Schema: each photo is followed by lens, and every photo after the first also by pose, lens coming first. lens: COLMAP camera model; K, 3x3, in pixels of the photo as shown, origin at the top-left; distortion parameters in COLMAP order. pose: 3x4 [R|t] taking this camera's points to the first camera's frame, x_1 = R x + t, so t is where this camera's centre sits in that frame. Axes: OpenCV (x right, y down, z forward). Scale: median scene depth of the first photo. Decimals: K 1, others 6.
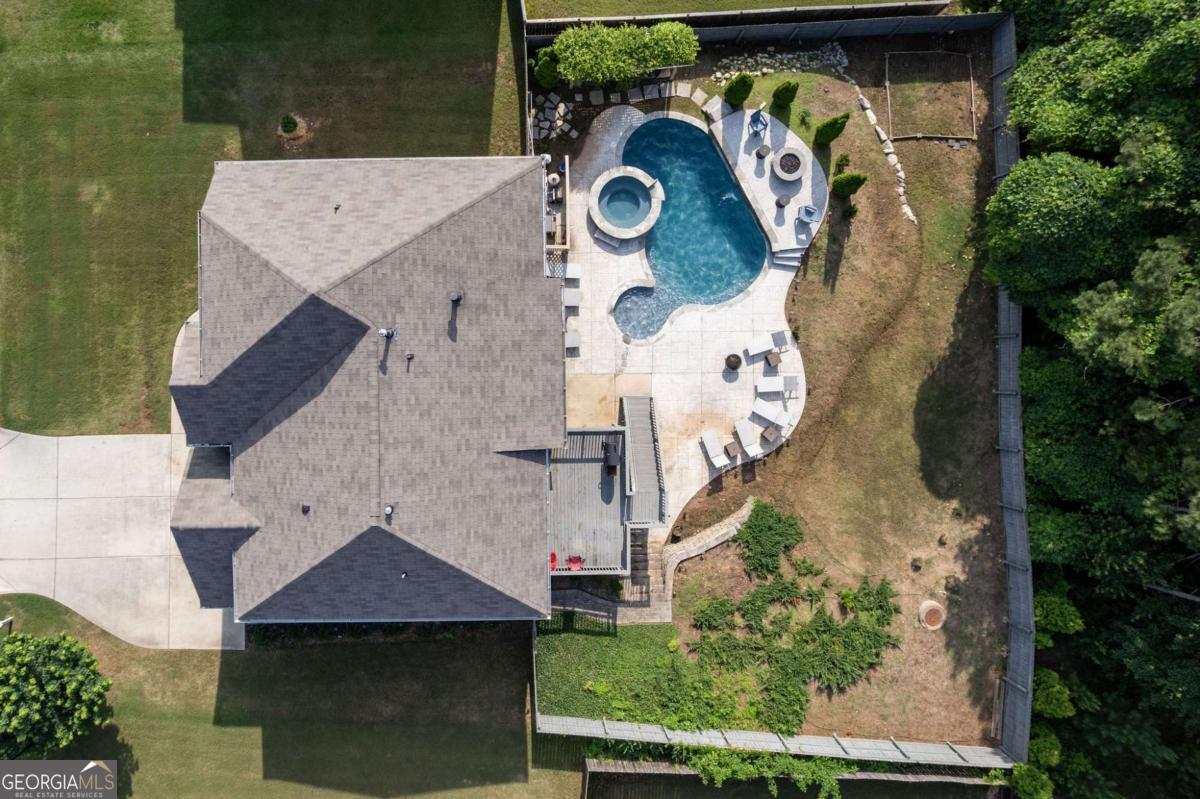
lens RADIAL K [[743.3, 0, 600.0], [0, 743.3, 399.5], [0, 0, 1]] dist [0.006226, 0.000781]
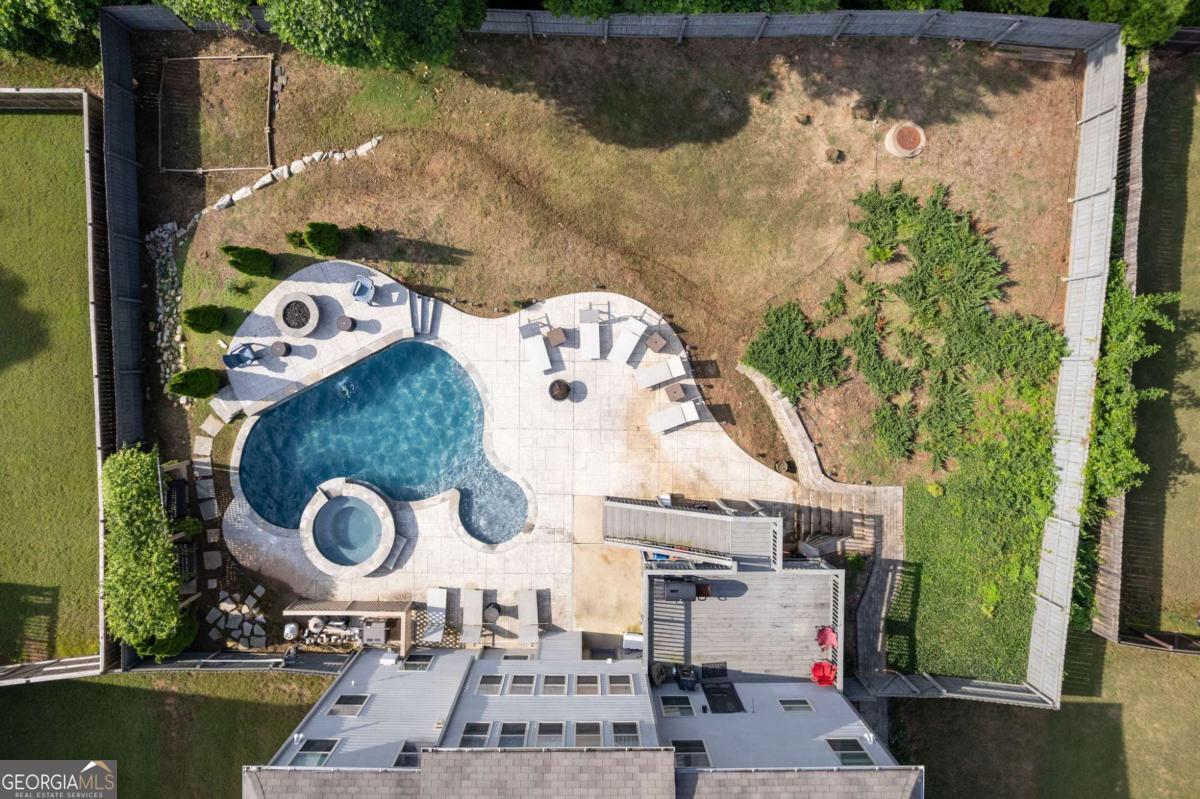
lens RADIAL K [[769.8, 0, 609.4], [0, 769.8, 399.6], [0, 0, 1]] dist [-0.009643, 0.001889]
pose [[0.018086, -0.999155, -0.036906, 0.200394], [0.999836, 0.018028, 0.001880, -0.001092], [-0.001213, -0.036934, 0.999317, 0.217502]]
